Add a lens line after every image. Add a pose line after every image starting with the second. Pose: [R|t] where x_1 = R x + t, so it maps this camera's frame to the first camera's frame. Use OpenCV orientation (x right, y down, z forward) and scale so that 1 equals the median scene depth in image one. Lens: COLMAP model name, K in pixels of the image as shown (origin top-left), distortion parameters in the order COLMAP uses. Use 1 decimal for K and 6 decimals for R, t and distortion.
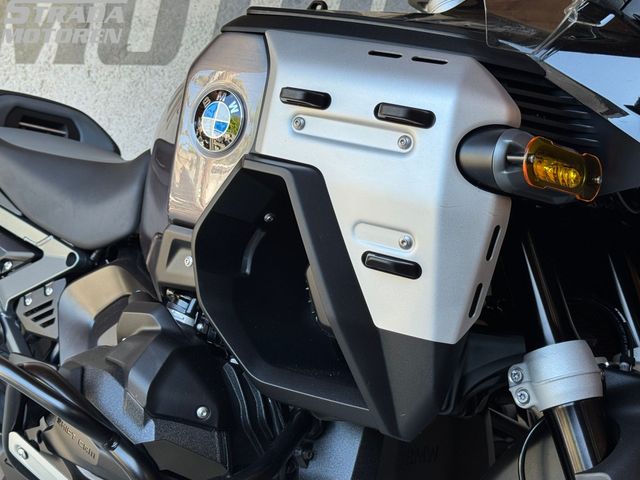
lens RADIAL K [[933.1, 0, 320.0], [0, 933.1, 240.0], [0, 0, 1]] dist [0.116031, -0.133434]
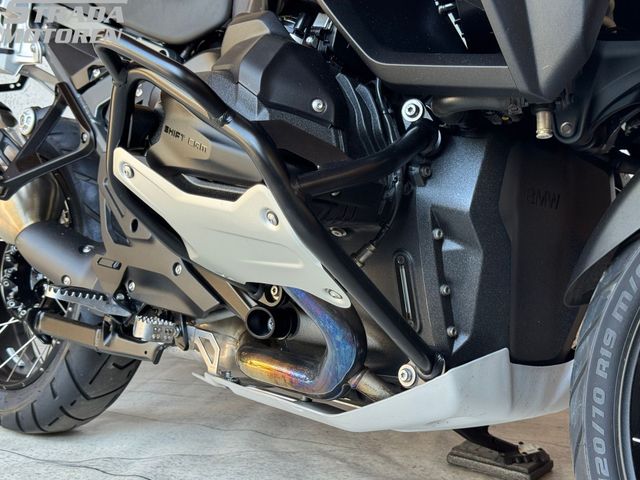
lens RADIAL K [[933.1, 0, 320.0], [0, 933.1, 240.0], [0, 0, 1]] dist [0.116031, -0.133434]
pose [[0.998251, -0.005589, -0.058849, -0.045428], [0.005652, 0.999984, 0.000911, 0.208910], [0.058843, -0.001242, 0.998266, 0.043043]]
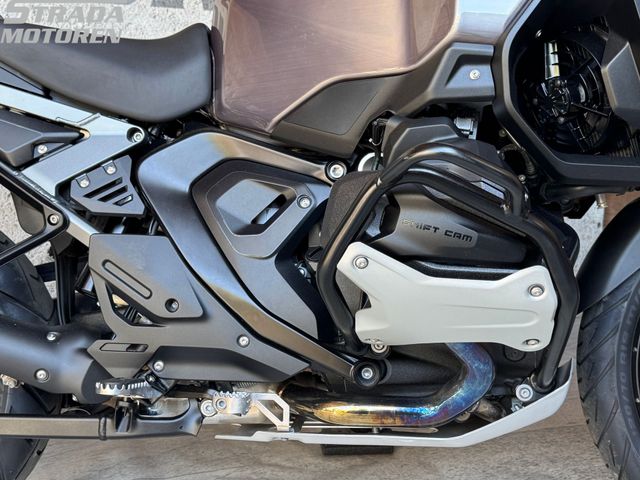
lens RADIAL K [[769.3, 0, 320.0], [0, 769.3, 240.0], [0, 0, 1]] dist [0.124973, -0.004805]
pose [[0.791490, -0.103853, 0.602294, -0.609140], [0.097540, 0.994291, 0.043264, 0.113058], [-0.603349, 0.024505, 0.797101, 0.245677]]
